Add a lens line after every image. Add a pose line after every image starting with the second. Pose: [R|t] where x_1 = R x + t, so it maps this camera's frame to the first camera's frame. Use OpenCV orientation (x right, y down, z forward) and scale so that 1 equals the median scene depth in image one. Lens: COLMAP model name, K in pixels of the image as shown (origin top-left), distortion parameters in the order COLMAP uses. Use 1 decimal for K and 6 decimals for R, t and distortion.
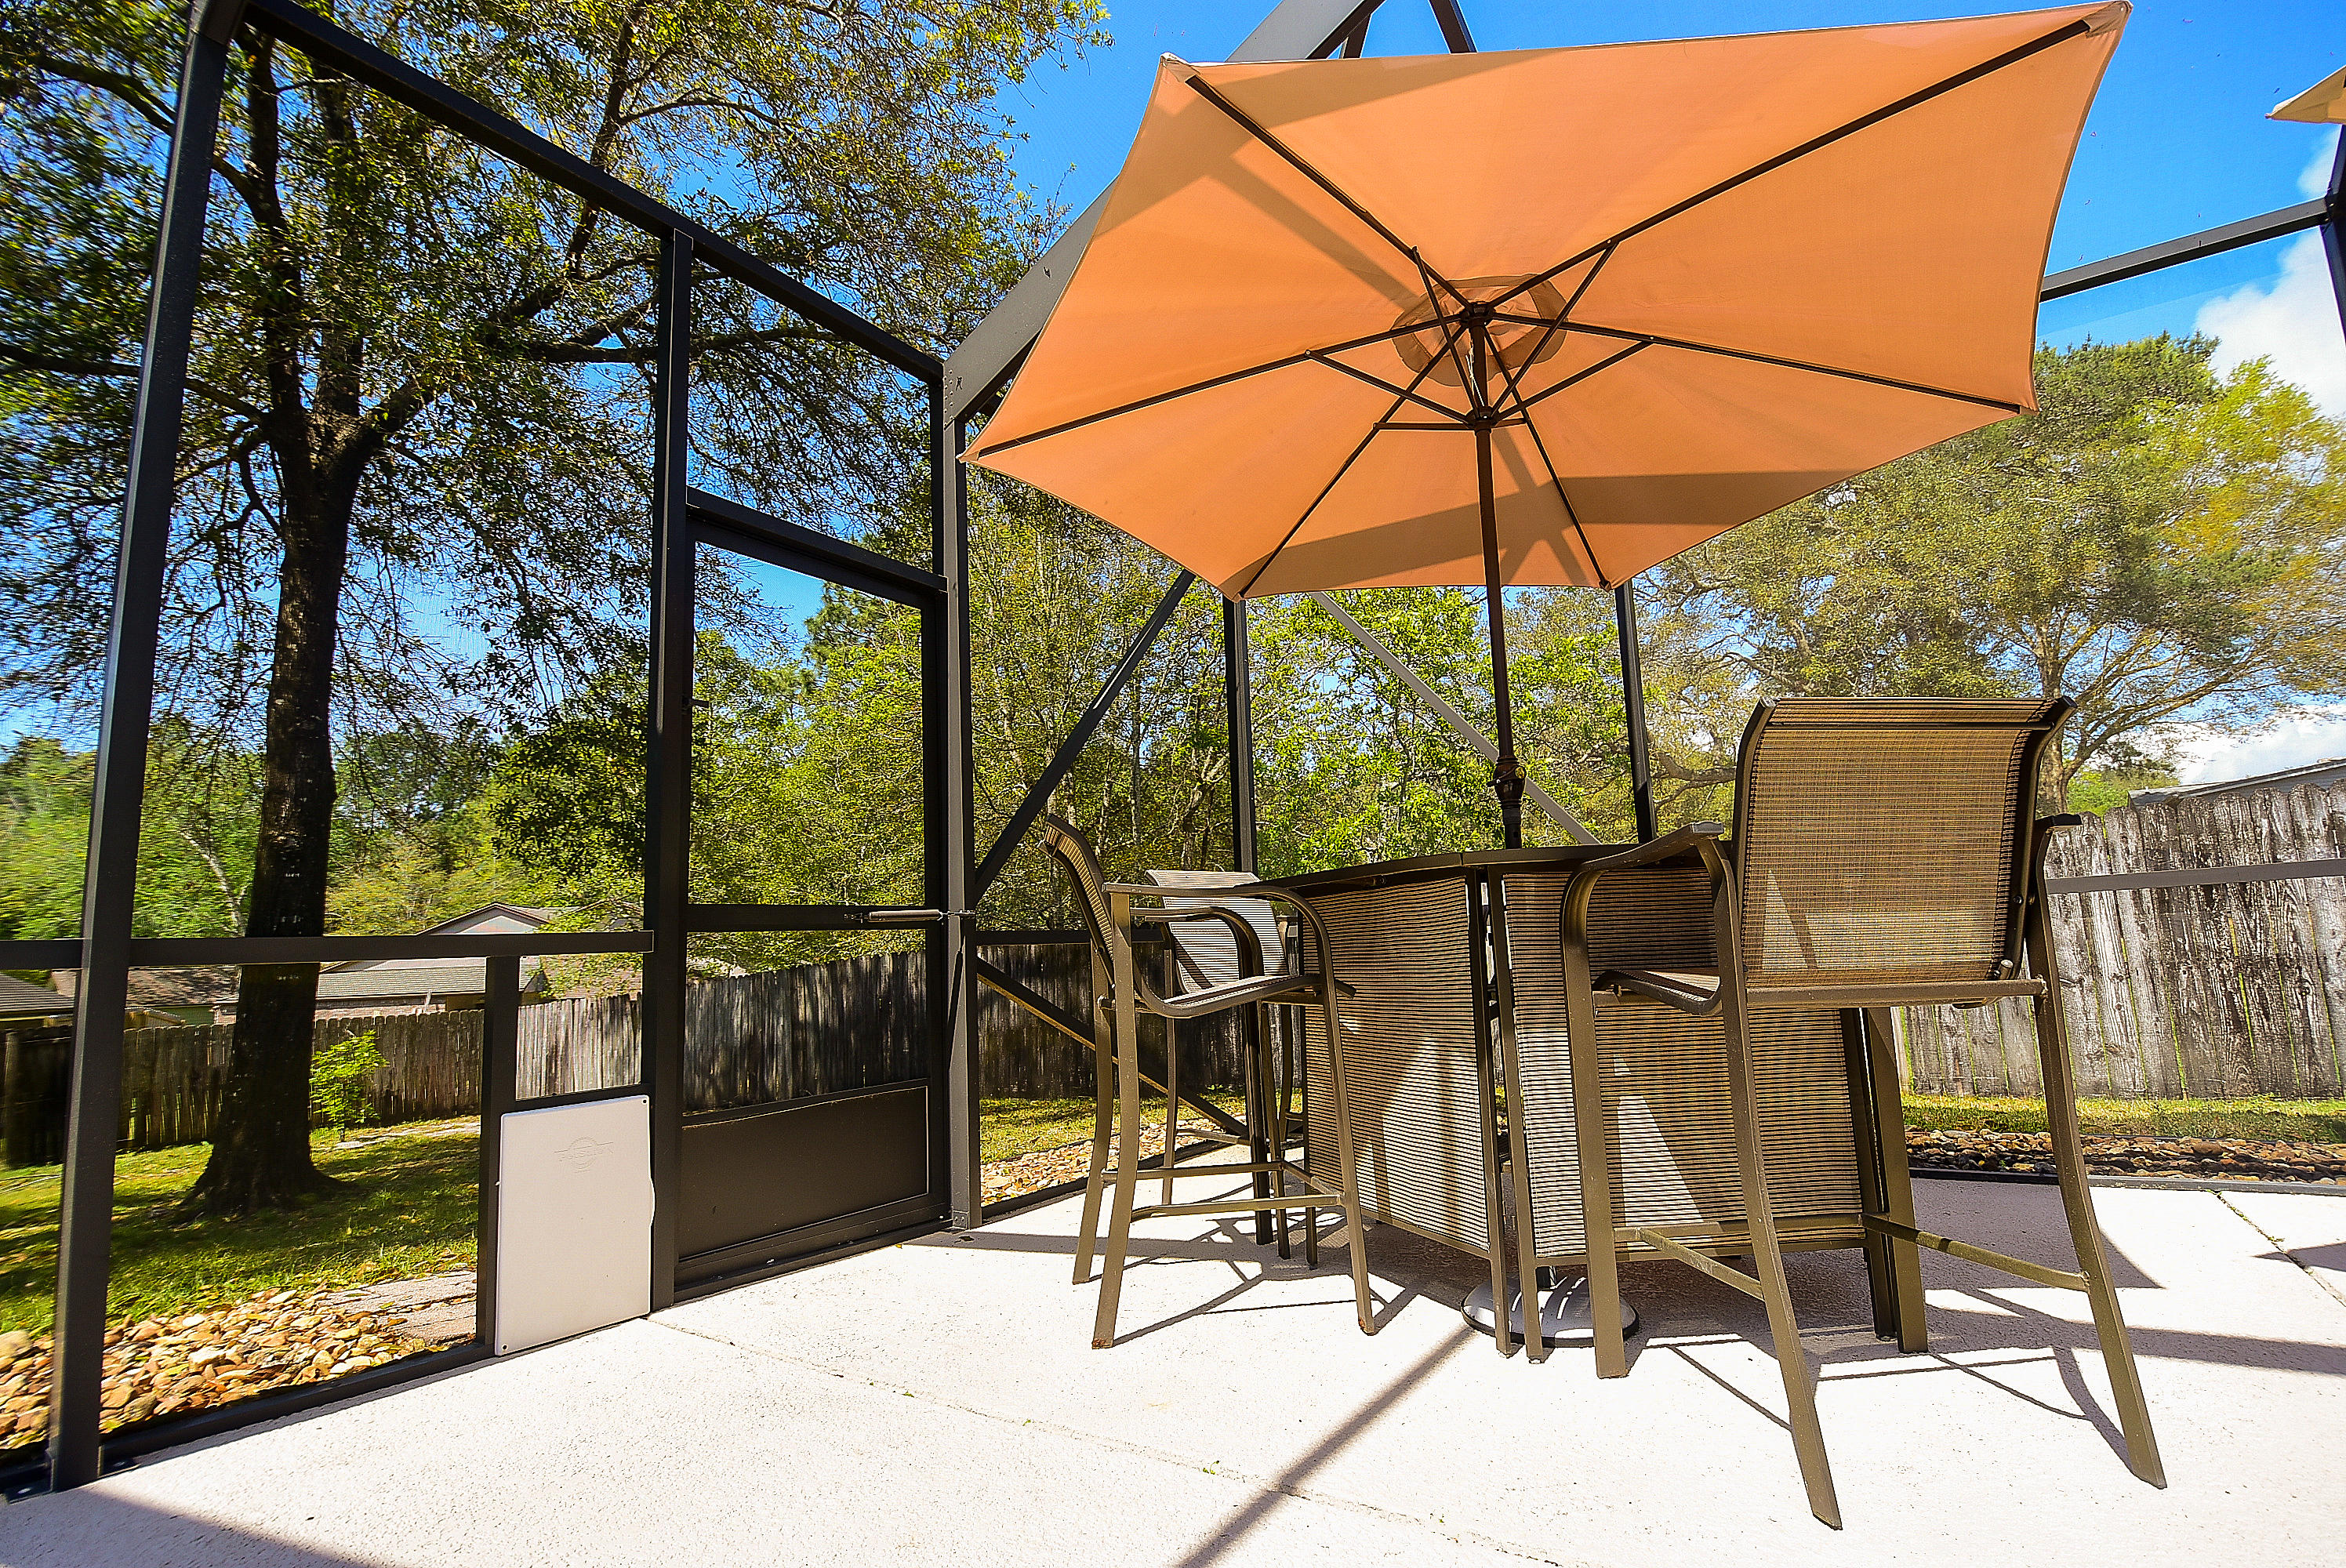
lens RADIAL K [[1045.4, 0, 1181.1], [0, 1045.4, 798.5], [0, 0, 1]] dist [0.000134, -0.016150]
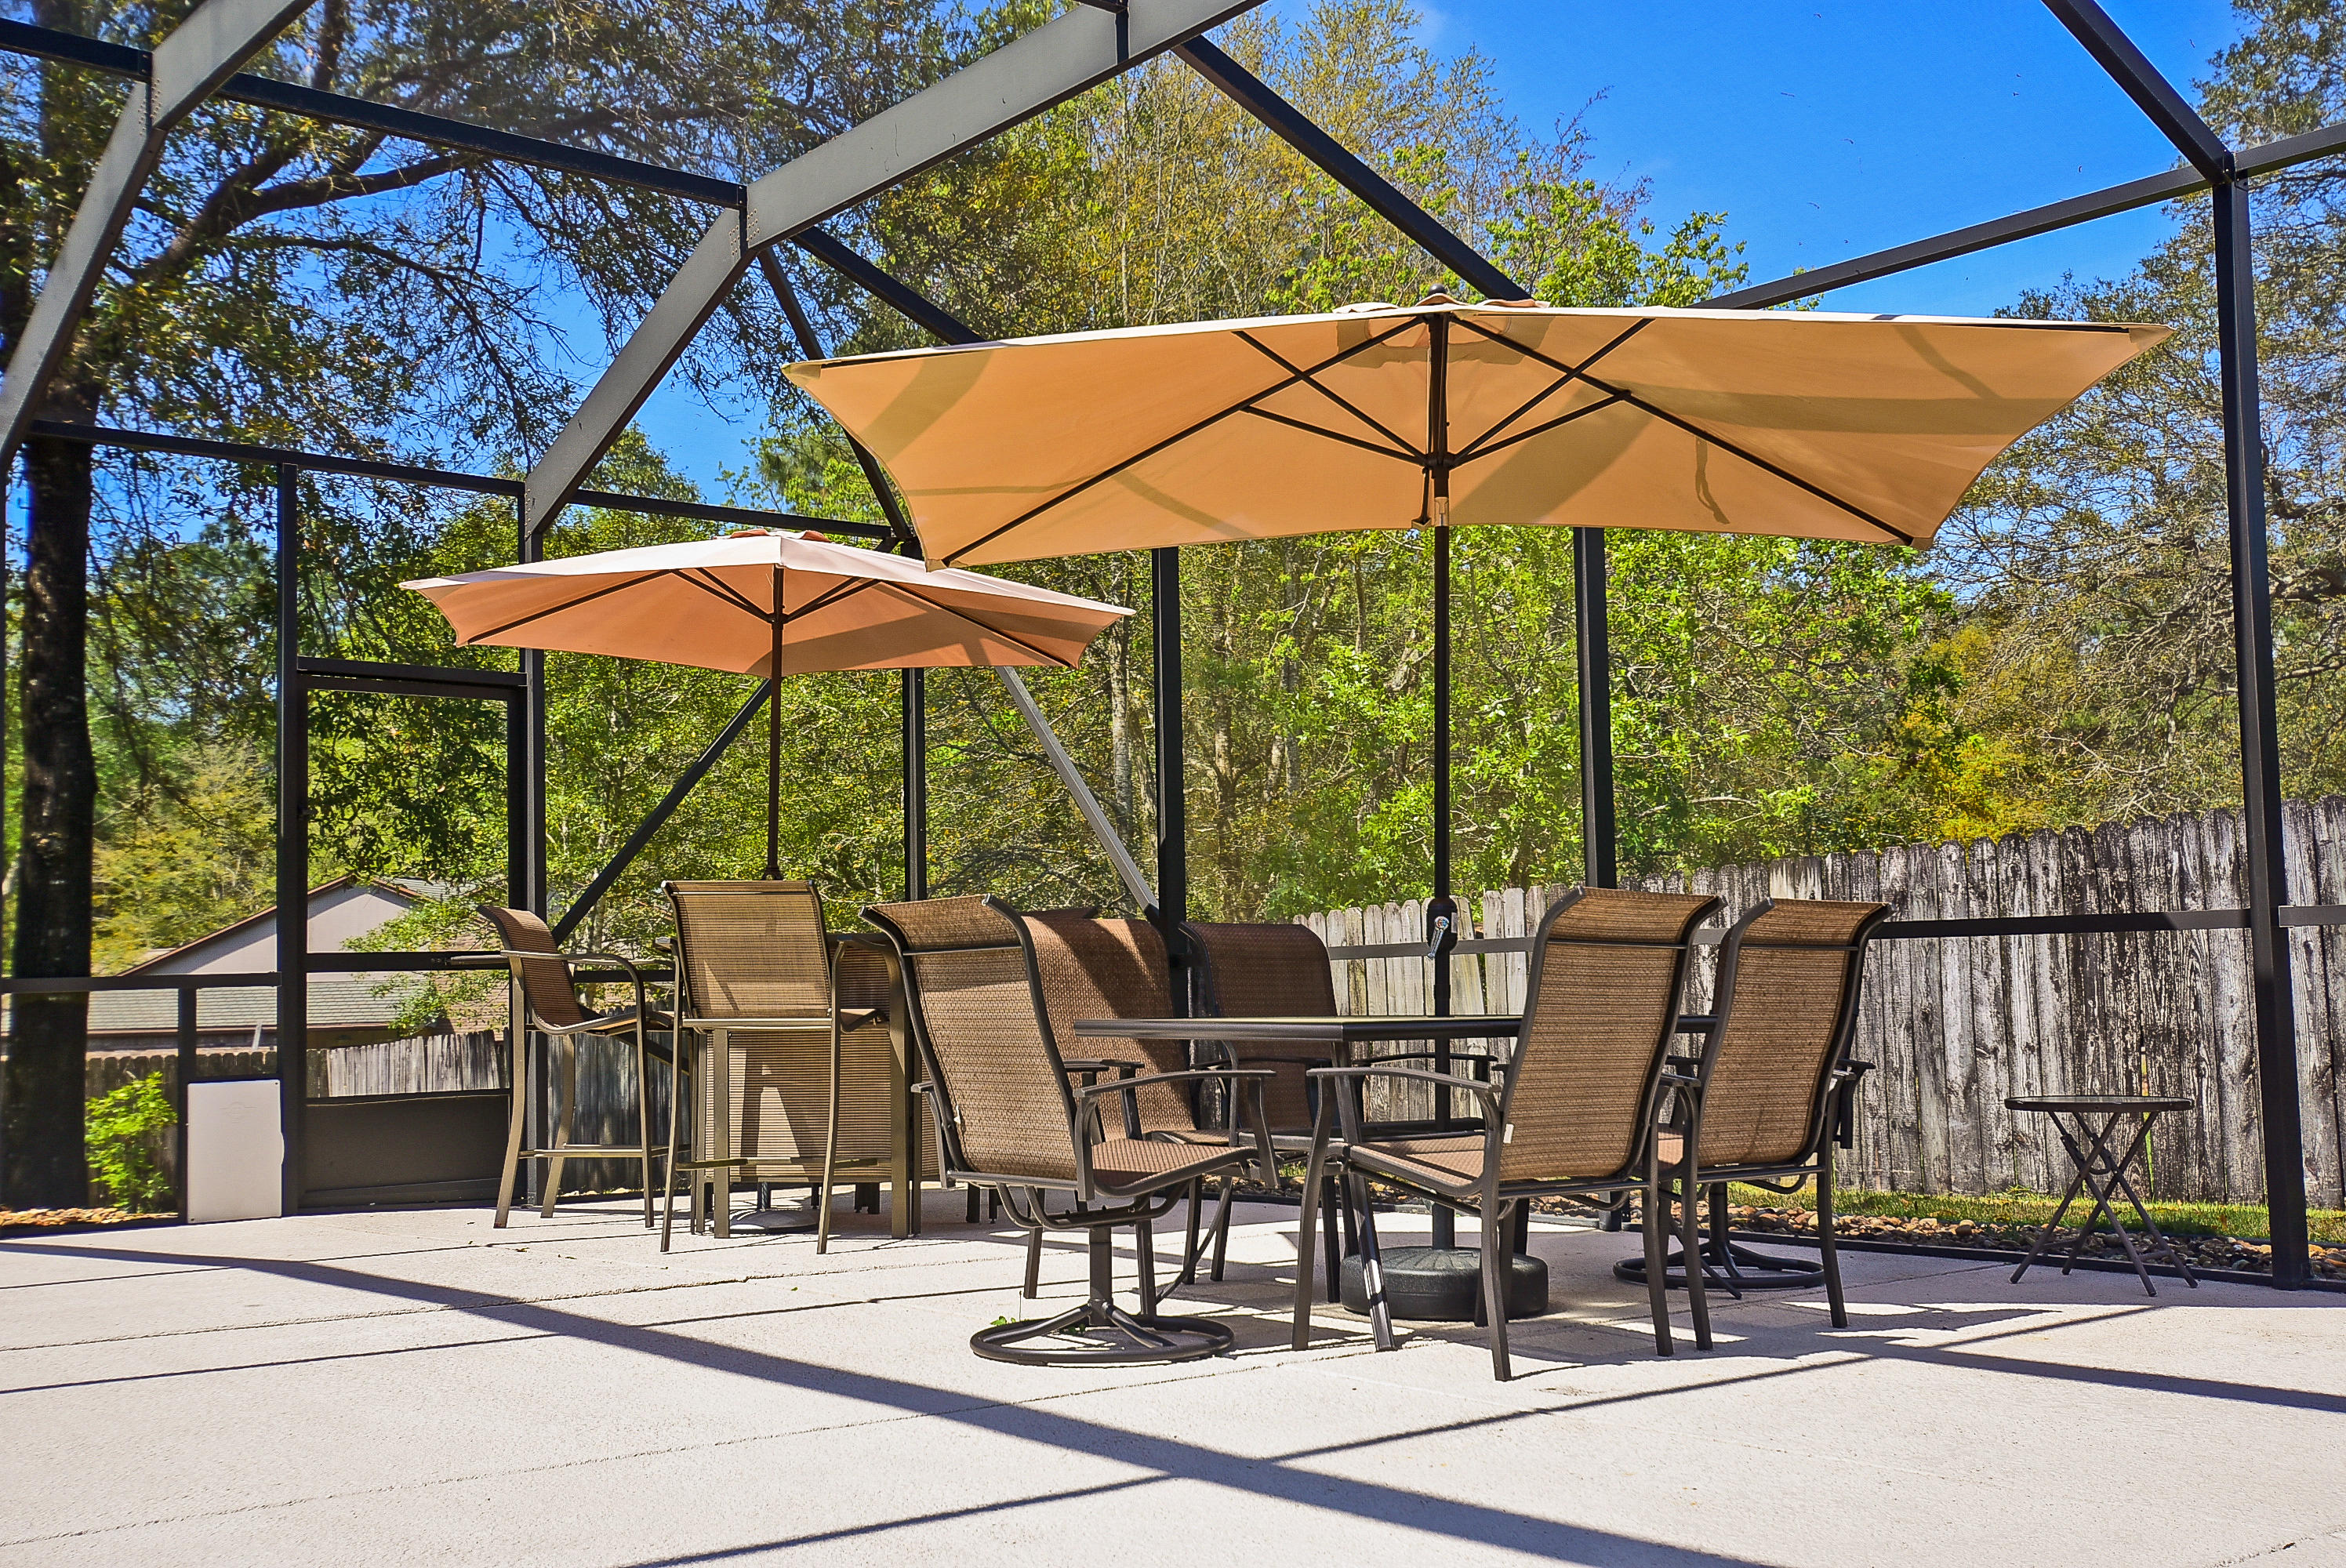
lens RADIAL K [[2496.7, 0, 1173.0], [0, 2496.7, 784.0], [0, 0, 1]] dist [0.001065, 0.003945]
pose [[0.961202, -0.001630, -0.275842, 0.812248], [0.021639, 0.997346, 0.069512, -0.171462], [0.274997, -0.072784, 0.958686, -0.976222]]
